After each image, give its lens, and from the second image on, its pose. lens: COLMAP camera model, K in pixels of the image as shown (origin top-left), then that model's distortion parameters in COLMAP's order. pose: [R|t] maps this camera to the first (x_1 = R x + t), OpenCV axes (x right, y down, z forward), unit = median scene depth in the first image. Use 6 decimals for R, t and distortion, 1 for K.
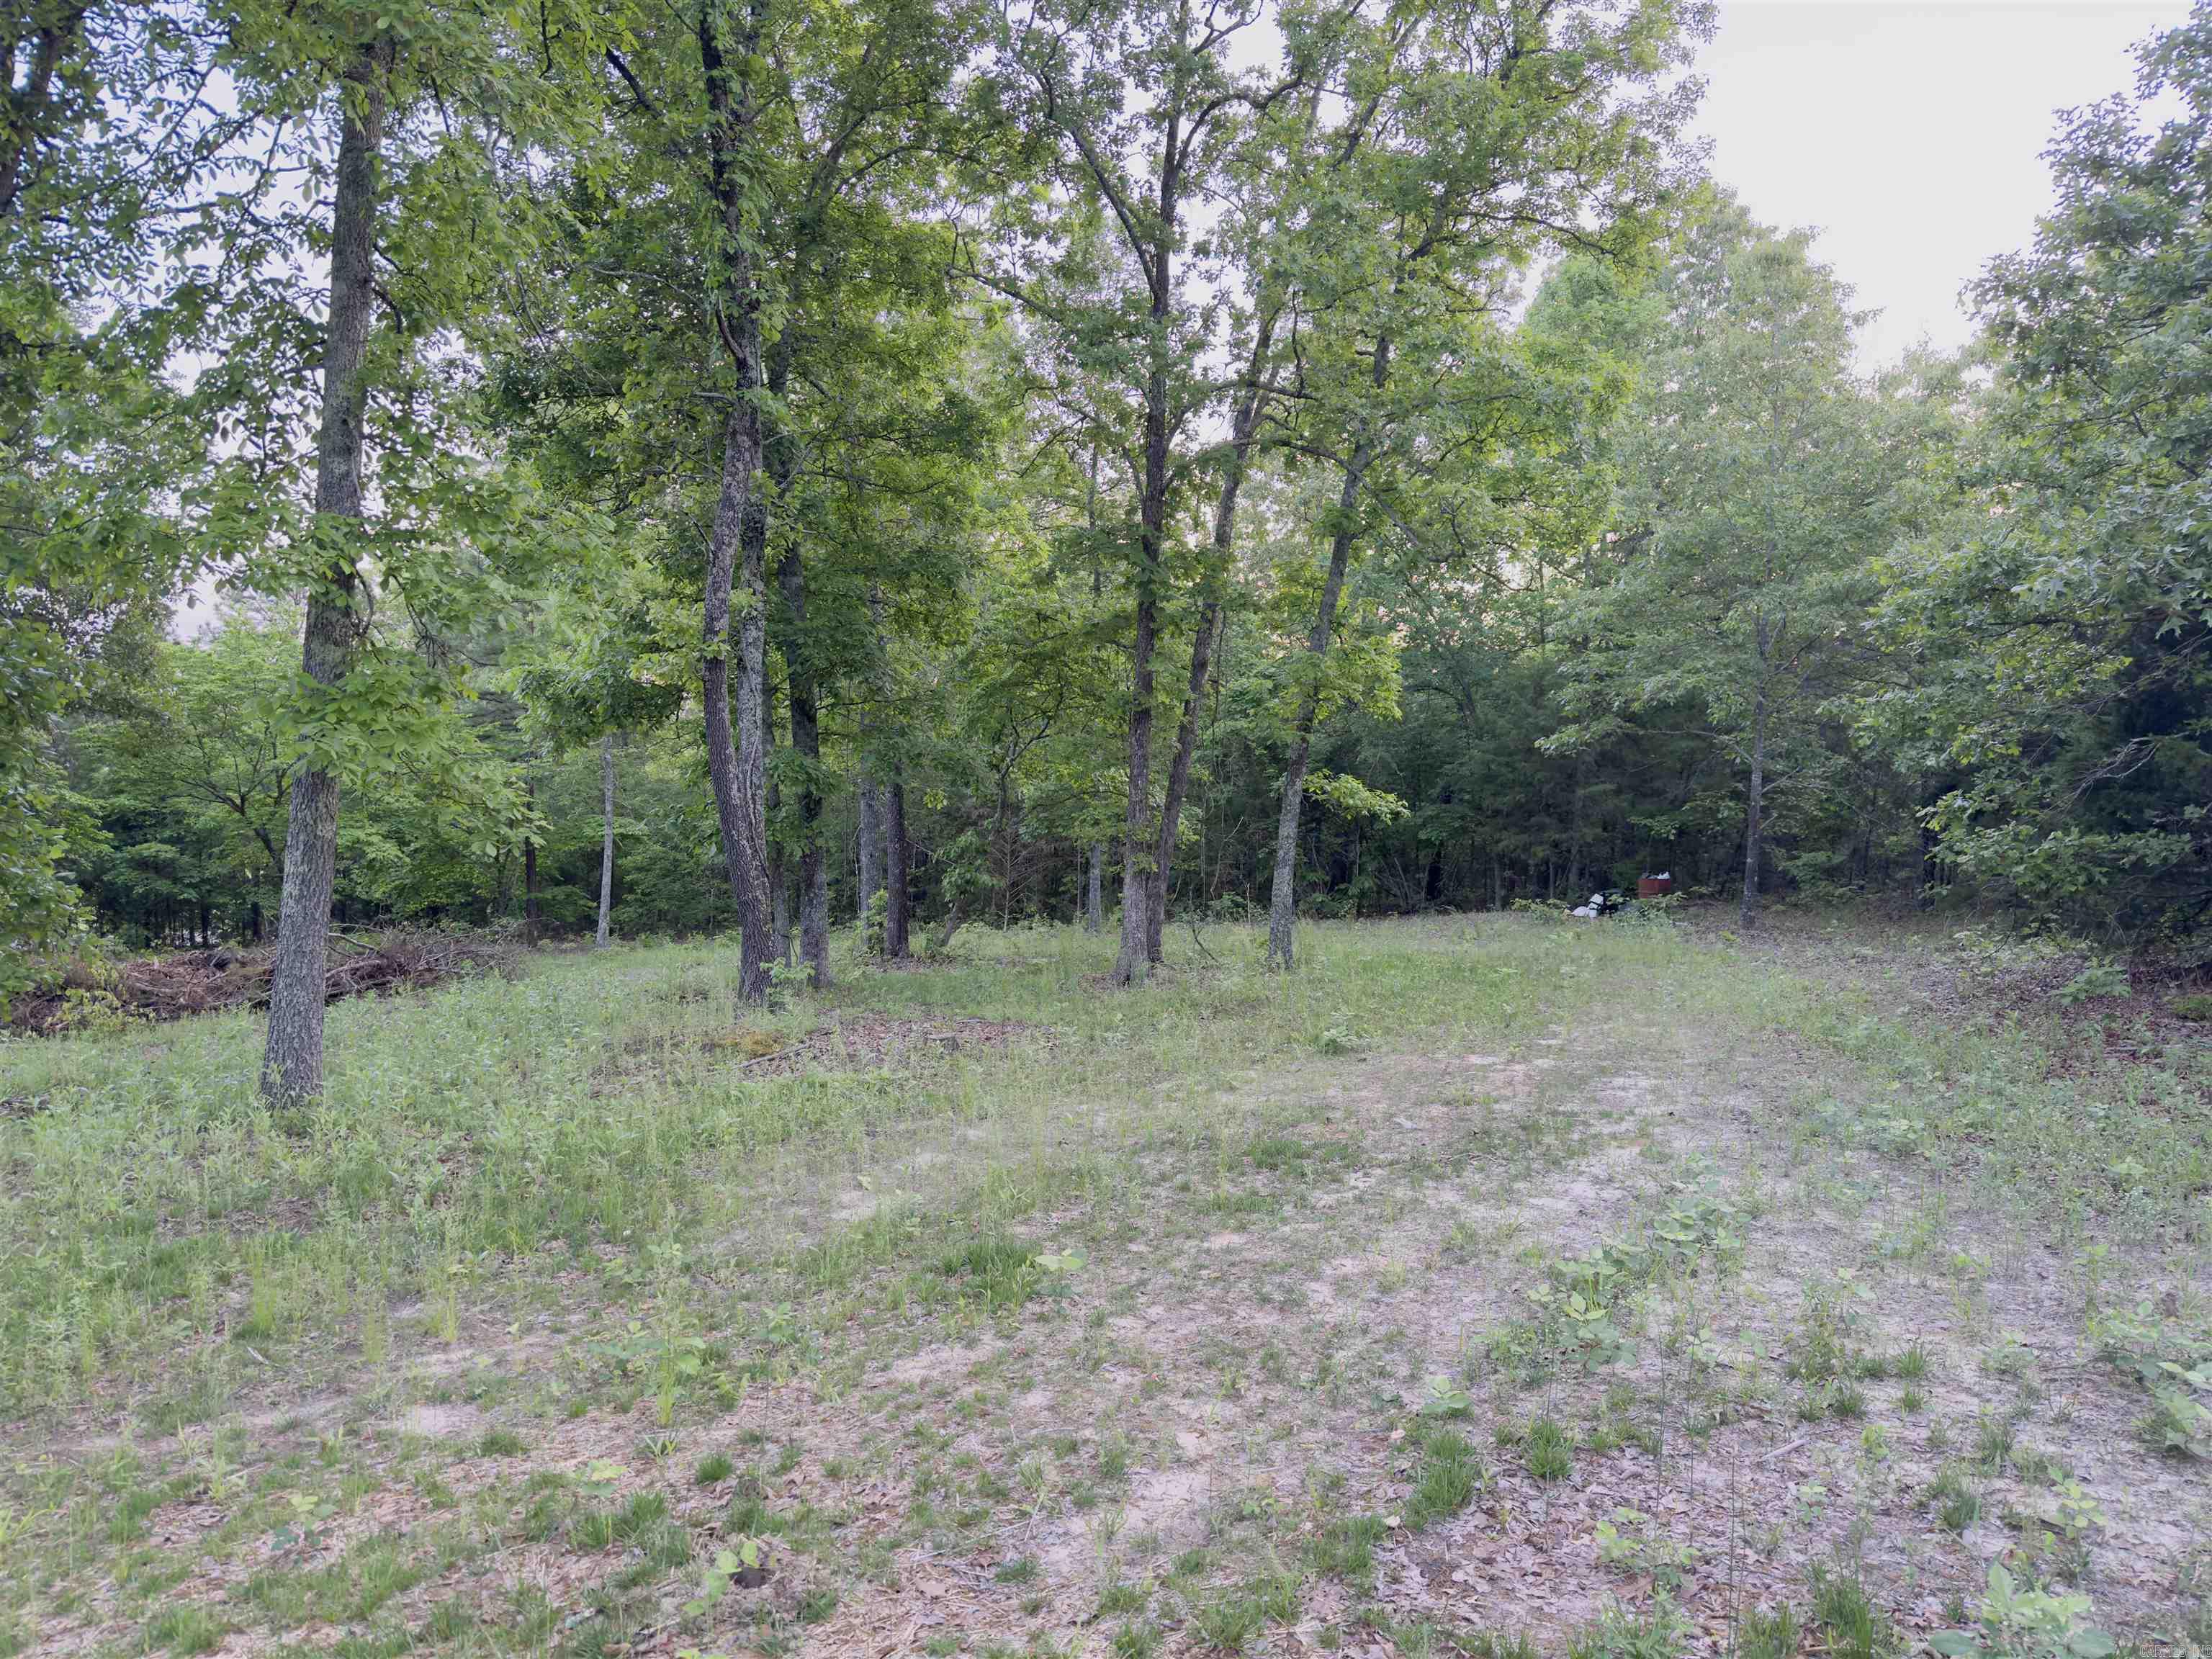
lens RADIAL K [[1532.6, 0, 1103.1], [0, 1532.6, 854.9], [0, 0, 1]] dist [0.007584, -0.002068]
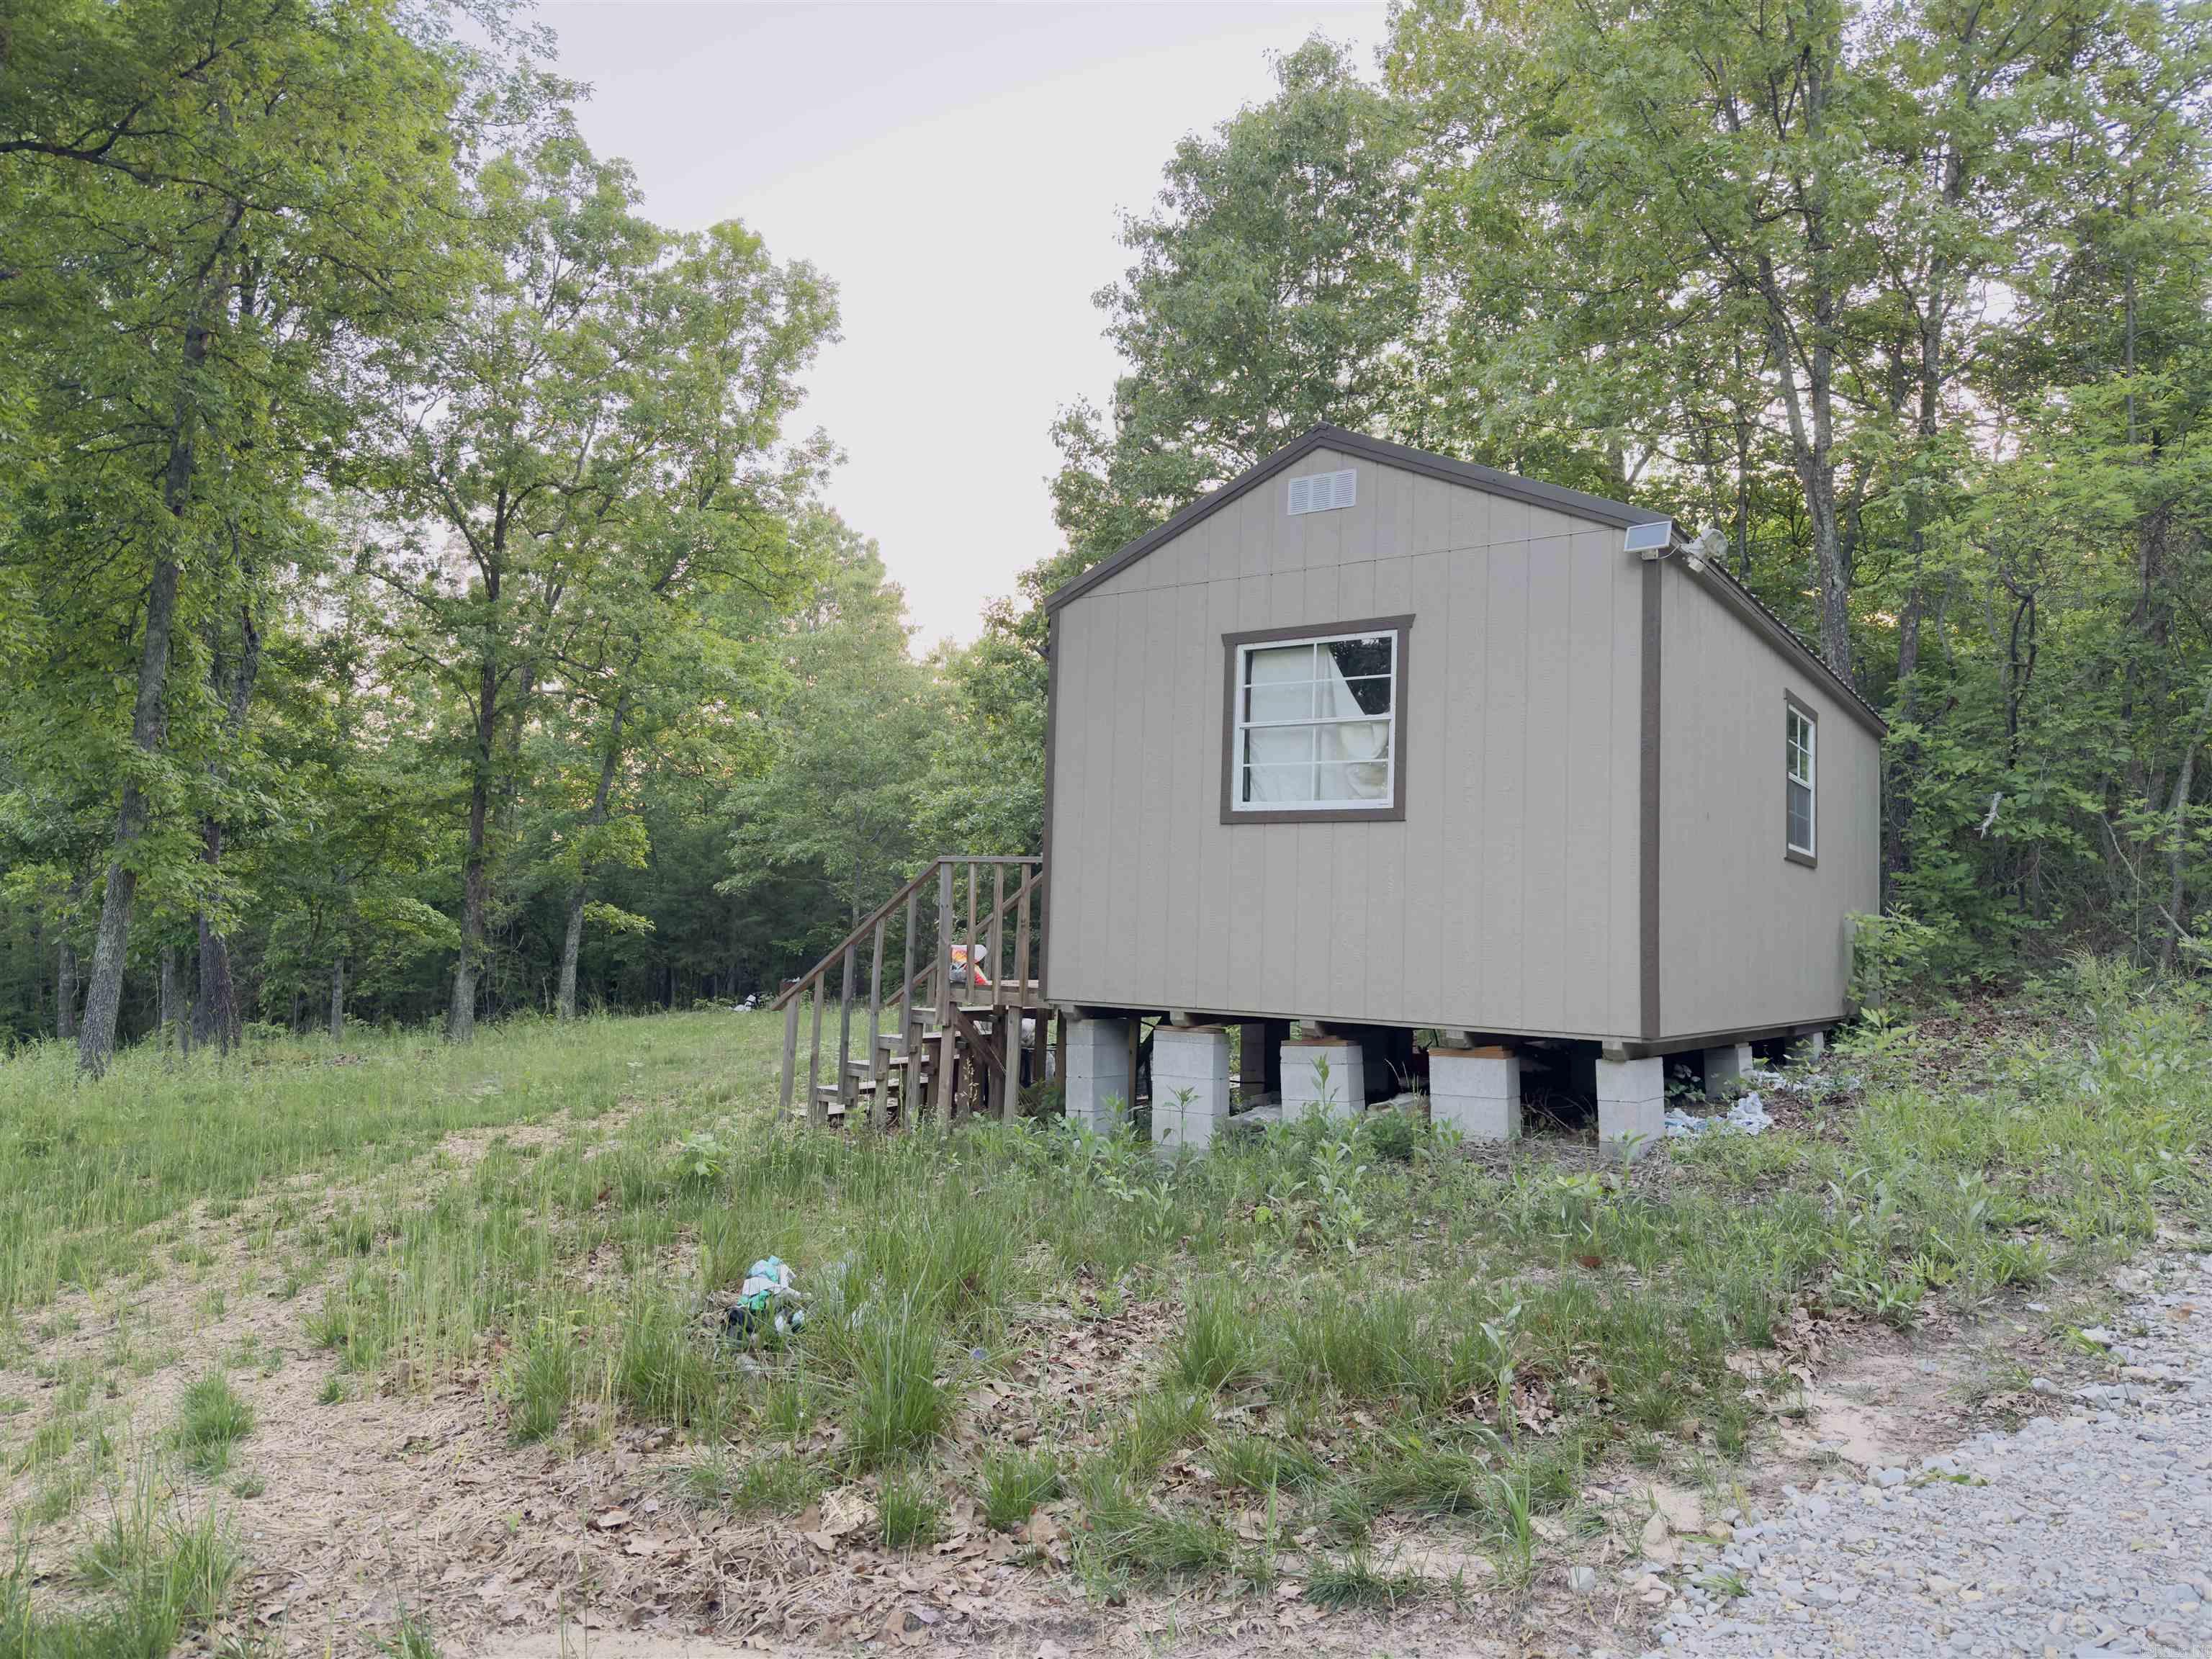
lens RADIAL K [[1532.6, 0, 1103.1], [0, 1532.6, 854.9], [0, 0, 1]] dist [0.007584, -0.002068]
pose [[0.843686, 0.023237, 0.536334, -0.188088], [0.028569, 0.995704, -0.088081, 0.036268], [-0.536077, 0.089635, 0.839397, -0.420550]]
